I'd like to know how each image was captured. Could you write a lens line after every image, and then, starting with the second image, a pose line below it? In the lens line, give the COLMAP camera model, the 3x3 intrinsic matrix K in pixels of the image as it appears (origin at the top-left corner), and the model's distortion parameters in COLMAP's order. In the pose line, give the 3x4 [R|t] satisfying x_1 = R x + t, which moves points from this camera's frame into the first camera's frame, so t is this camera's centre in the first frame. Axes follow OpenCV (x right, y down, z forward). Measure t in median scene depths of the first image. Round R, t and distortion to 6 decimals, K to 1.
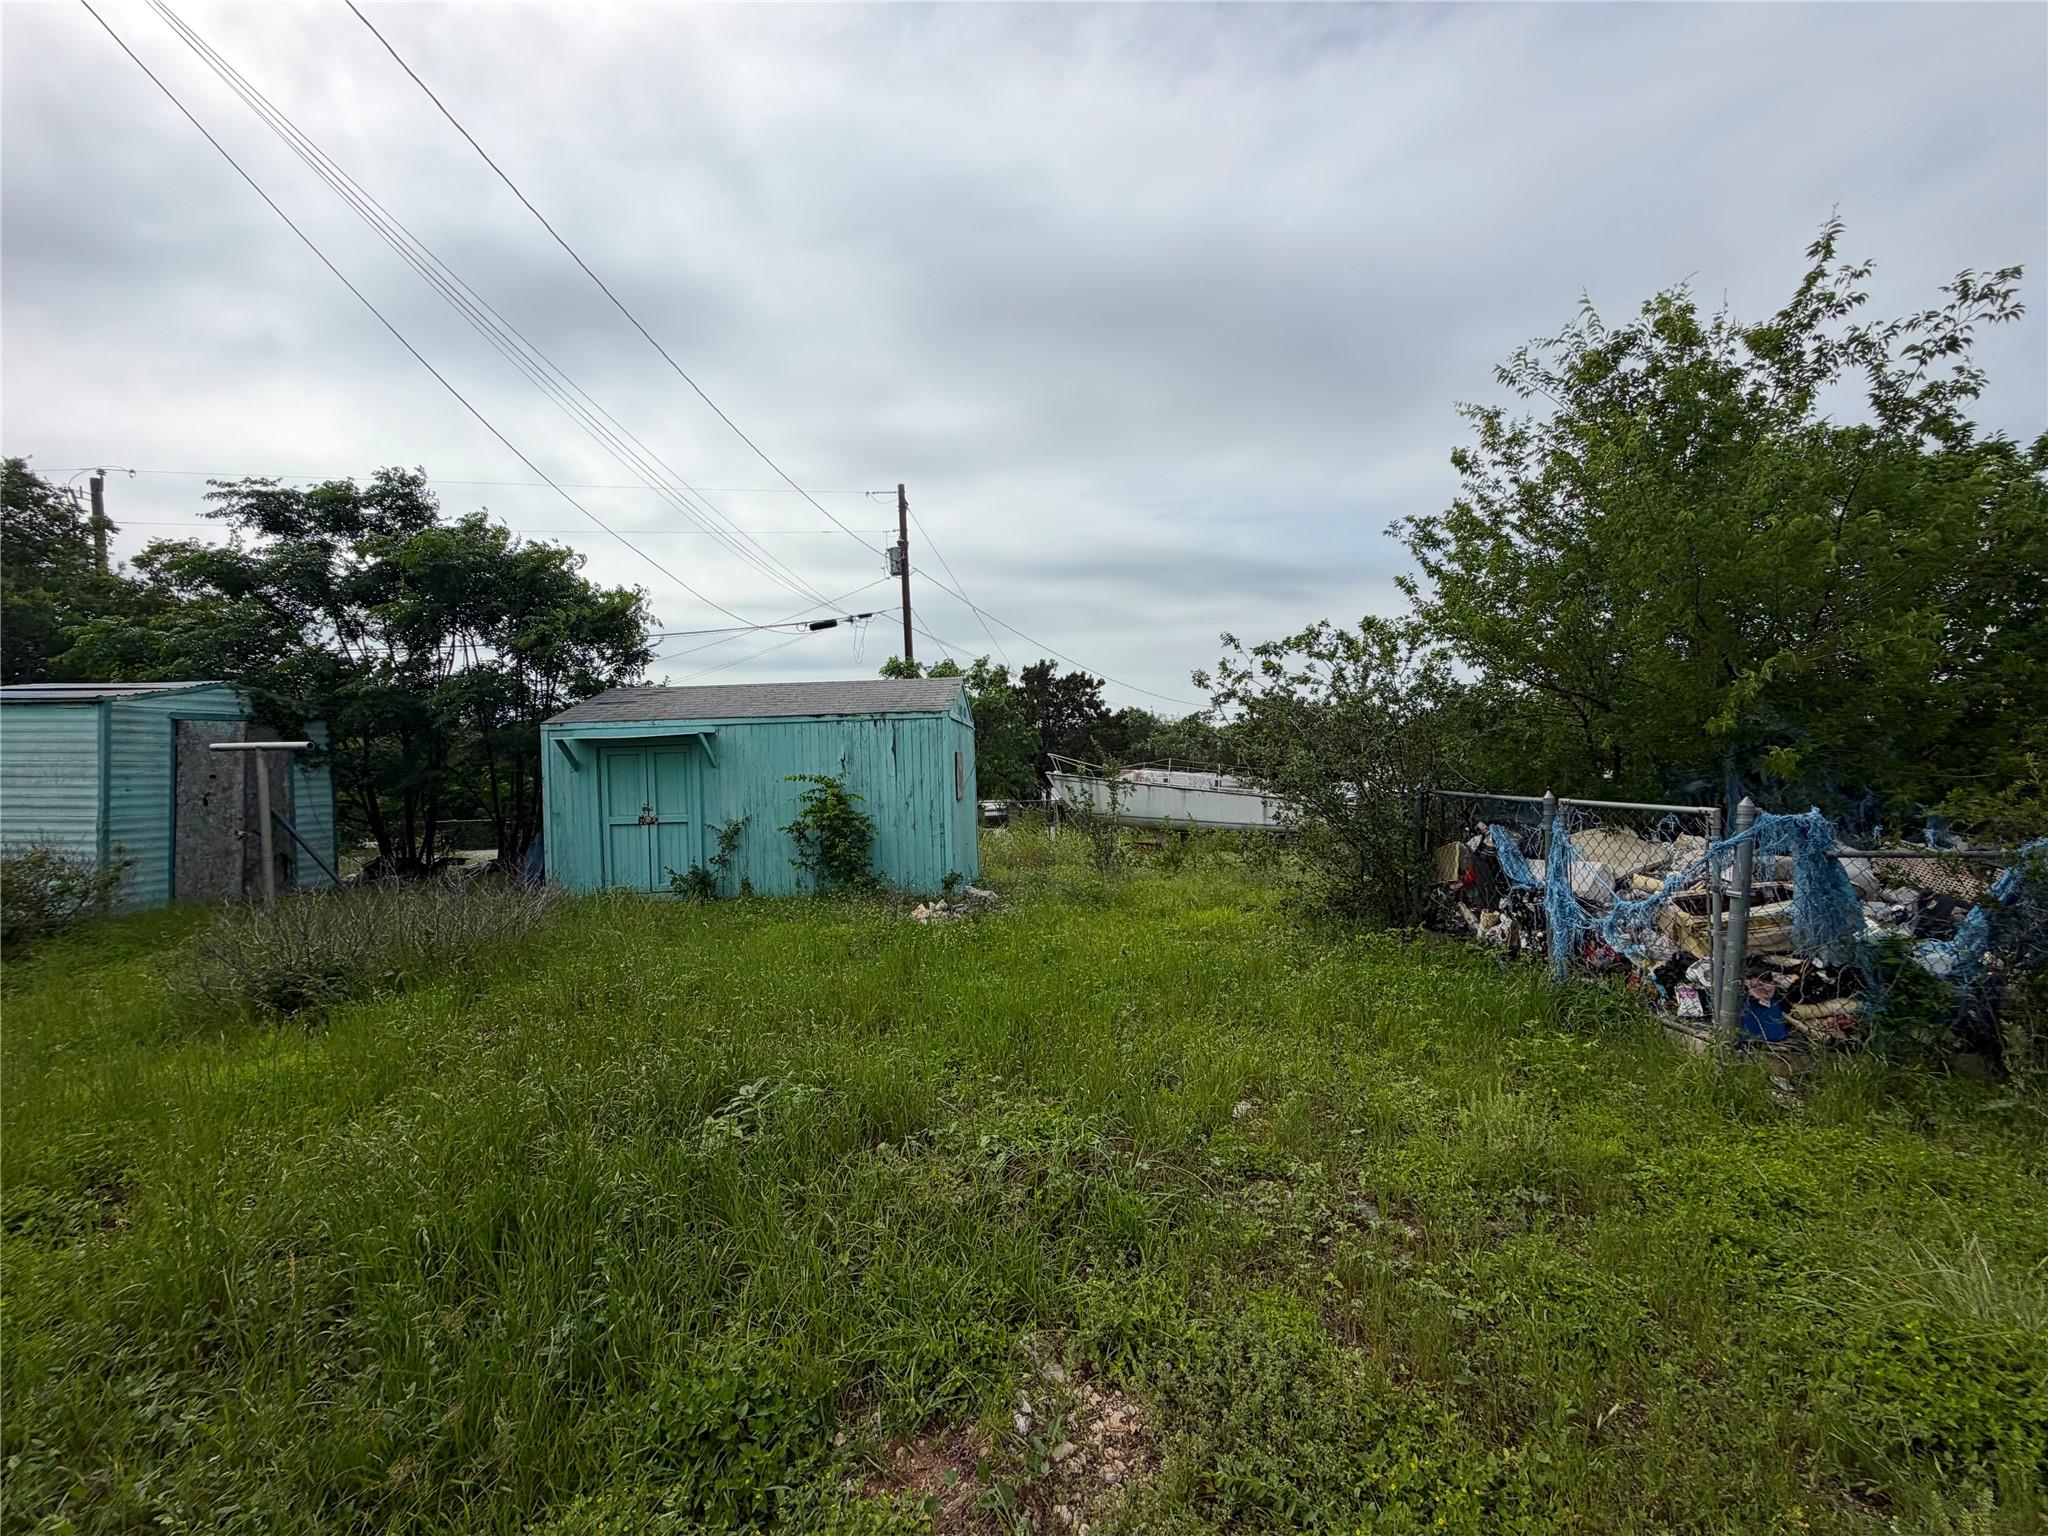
lens RADIAL K [[815.0, 0, 1022.5], [0, 815.0, 764.5], [0, 0, 1]] dist [-0.000177, -0.000390]
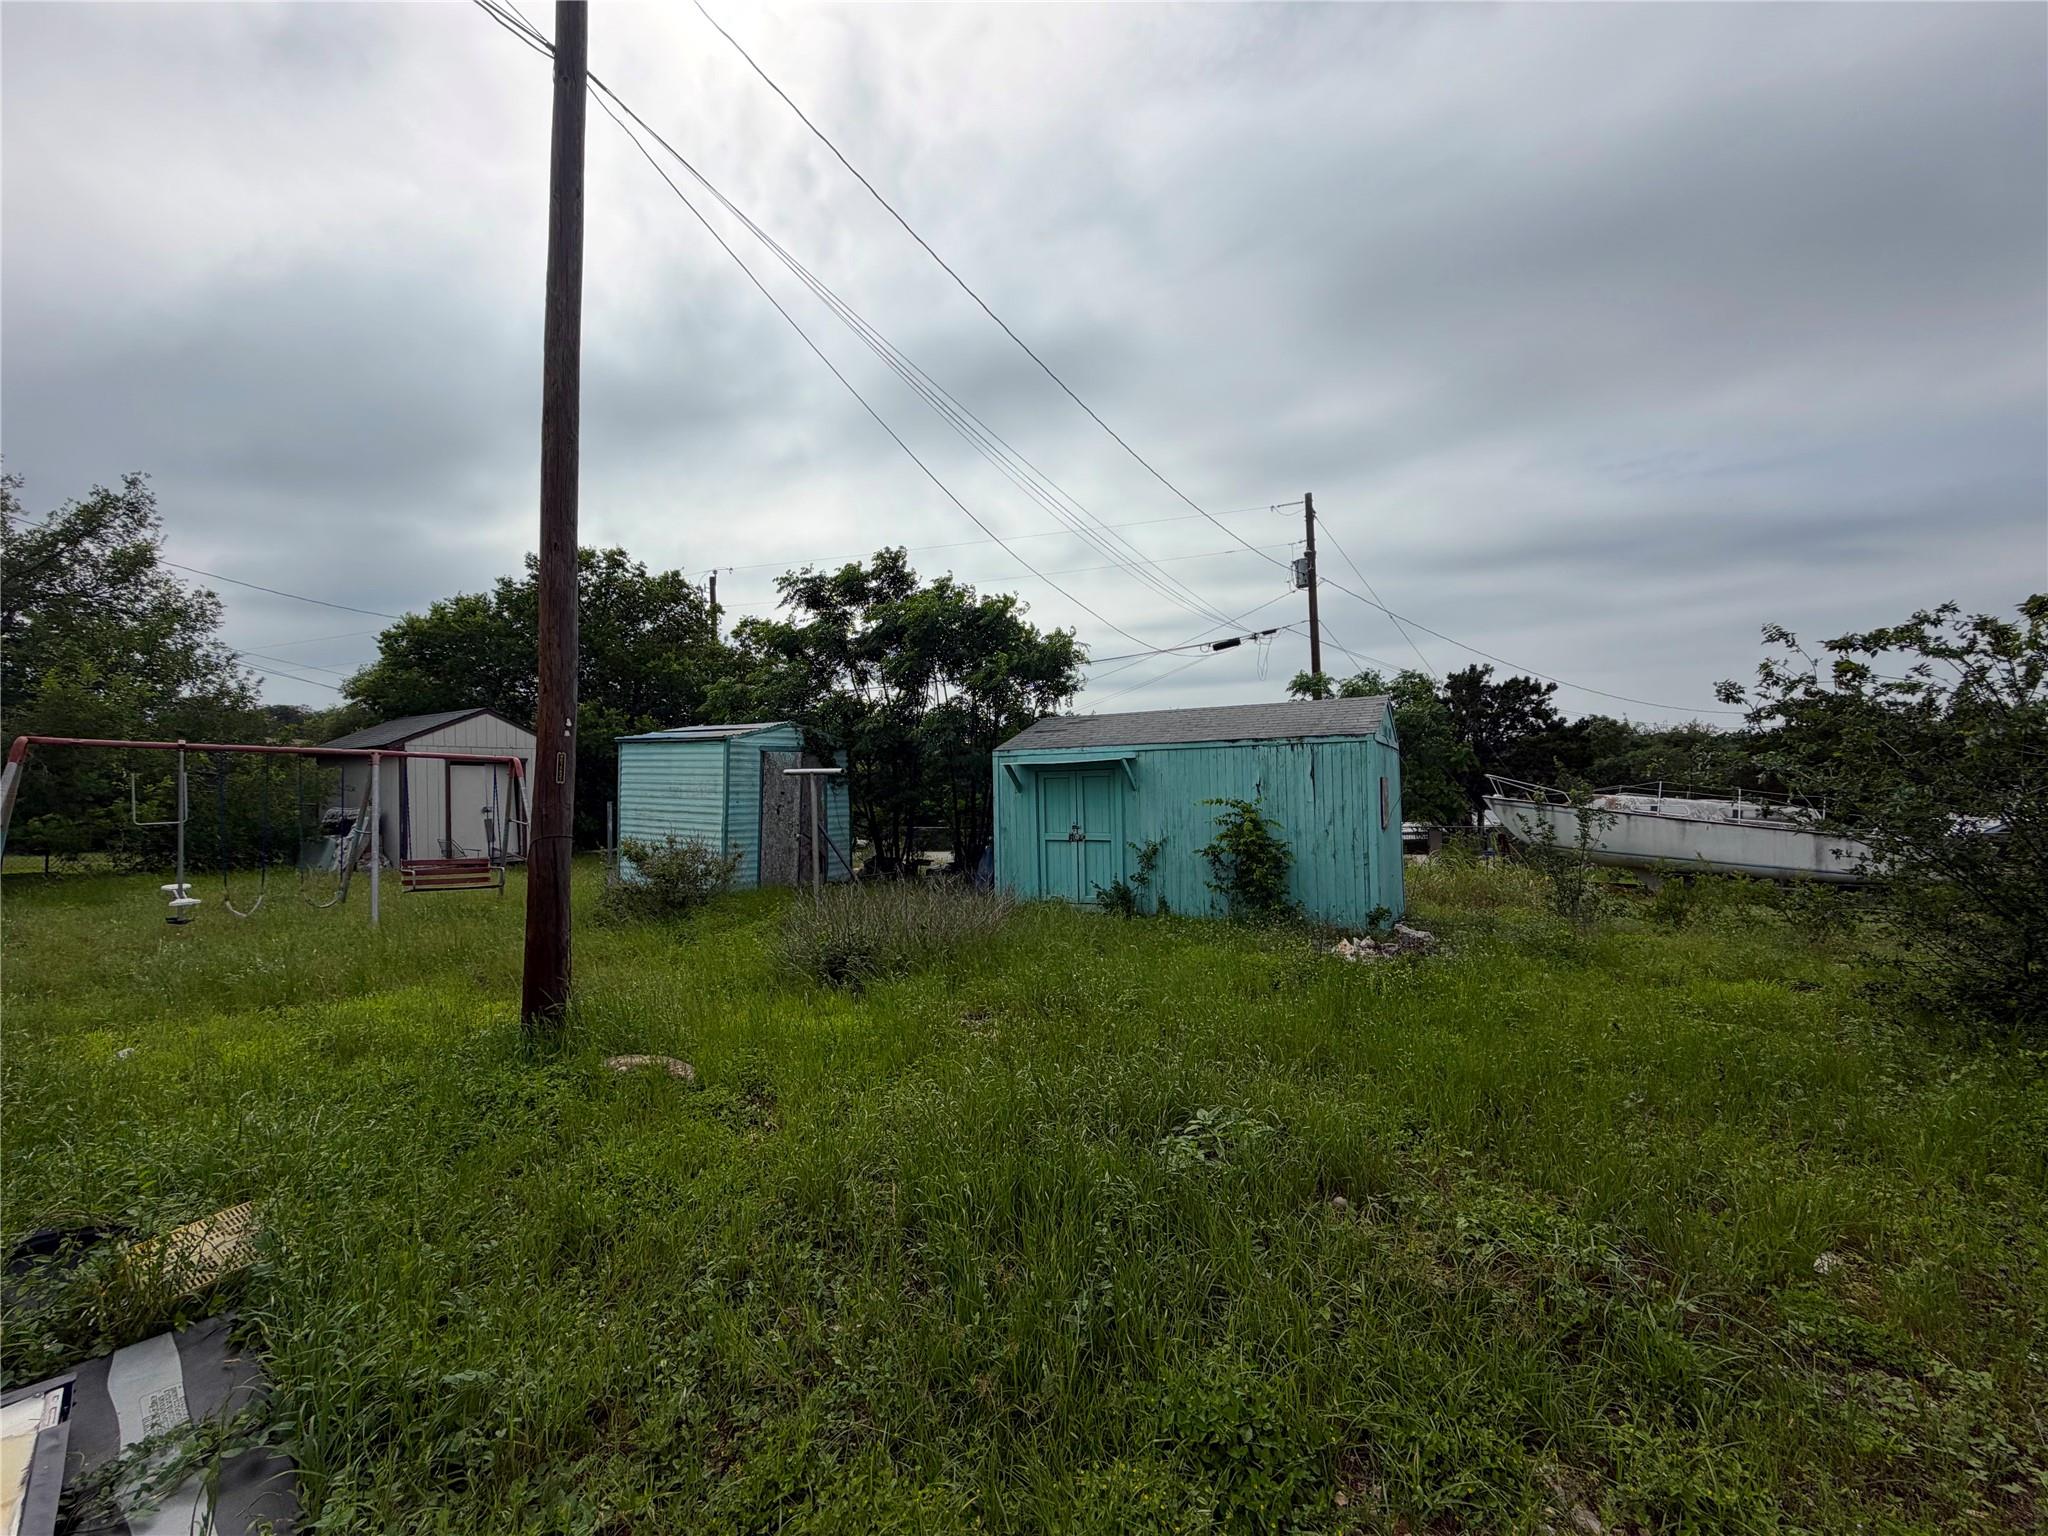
lens RADIAL K [[815.0, 0, 1017.4], [0, 815.0, 770.8], [0, 0, 1]] dist [-0.000177, -0.000390]
pose [[0.886402, 0.002738, -0.462909, -0.025152], [-0.007853, 0.999928, -0.009121, -0.013672], [0.462850, 0.011720, 0.886359, -0.020091]]
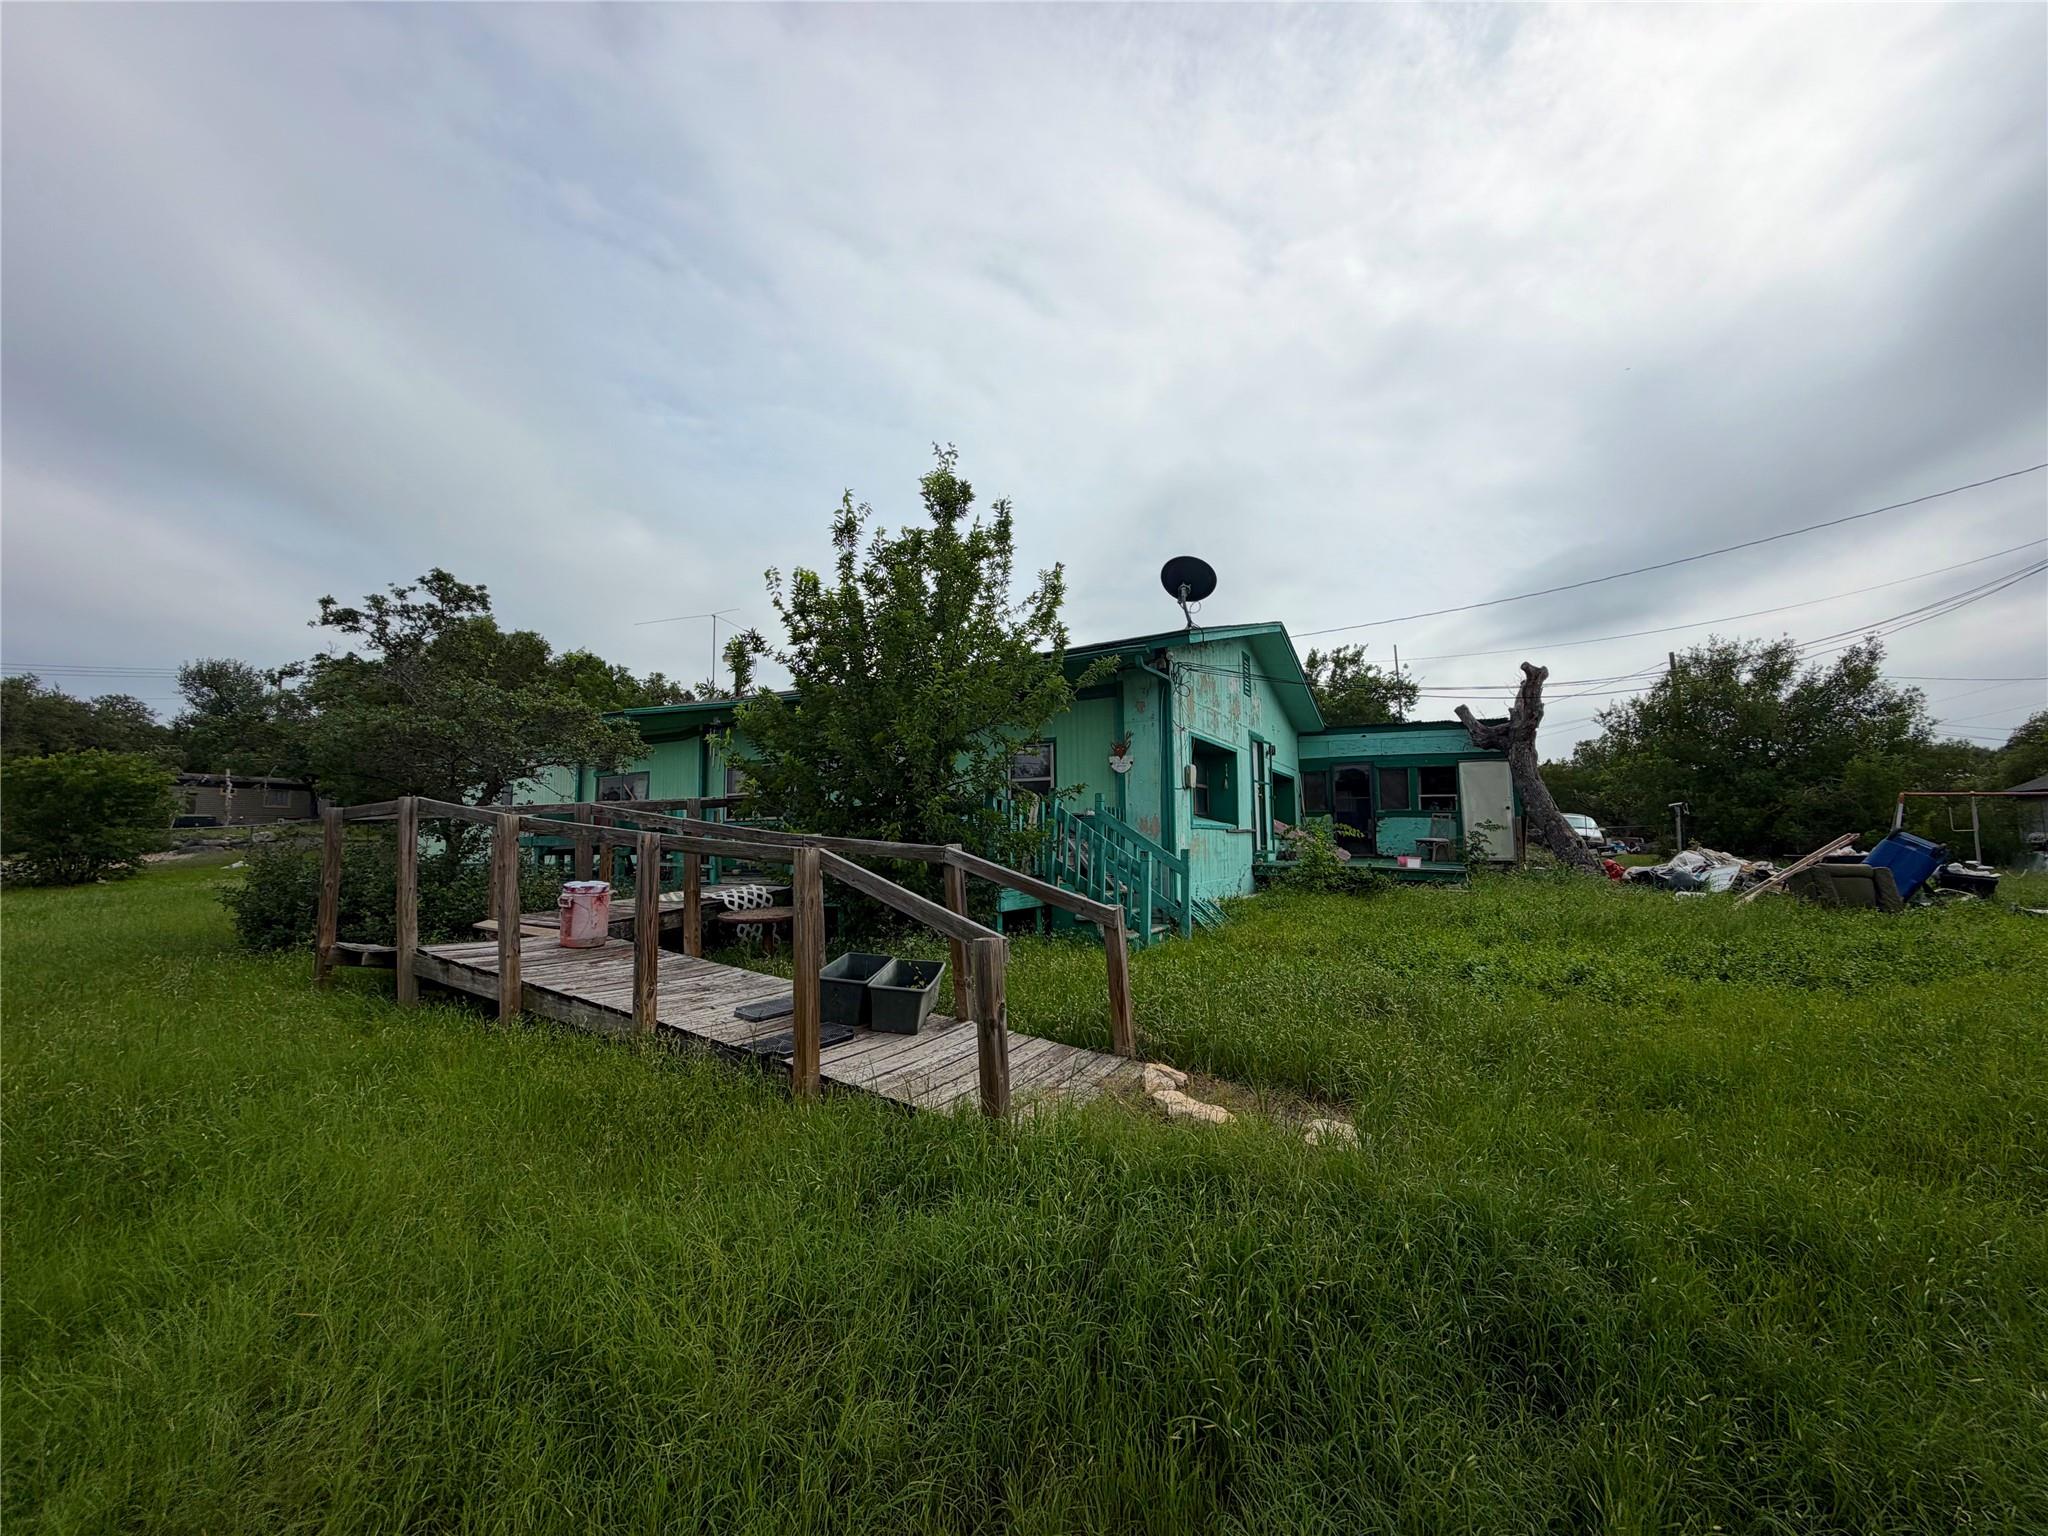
lens RADIAL K [[815.0, 0, 1019.8], [0, 815.0, 766.1], [0, 0, 1]] dist [-0.000177, -0.000390]
pose [[-0.449766, -0.054515, -0.891481, 1.610456], [0.010654, 0.997737, -0.066388, -0.003522], [0.893083, -0.039357, -0.448167, -0.871347]]
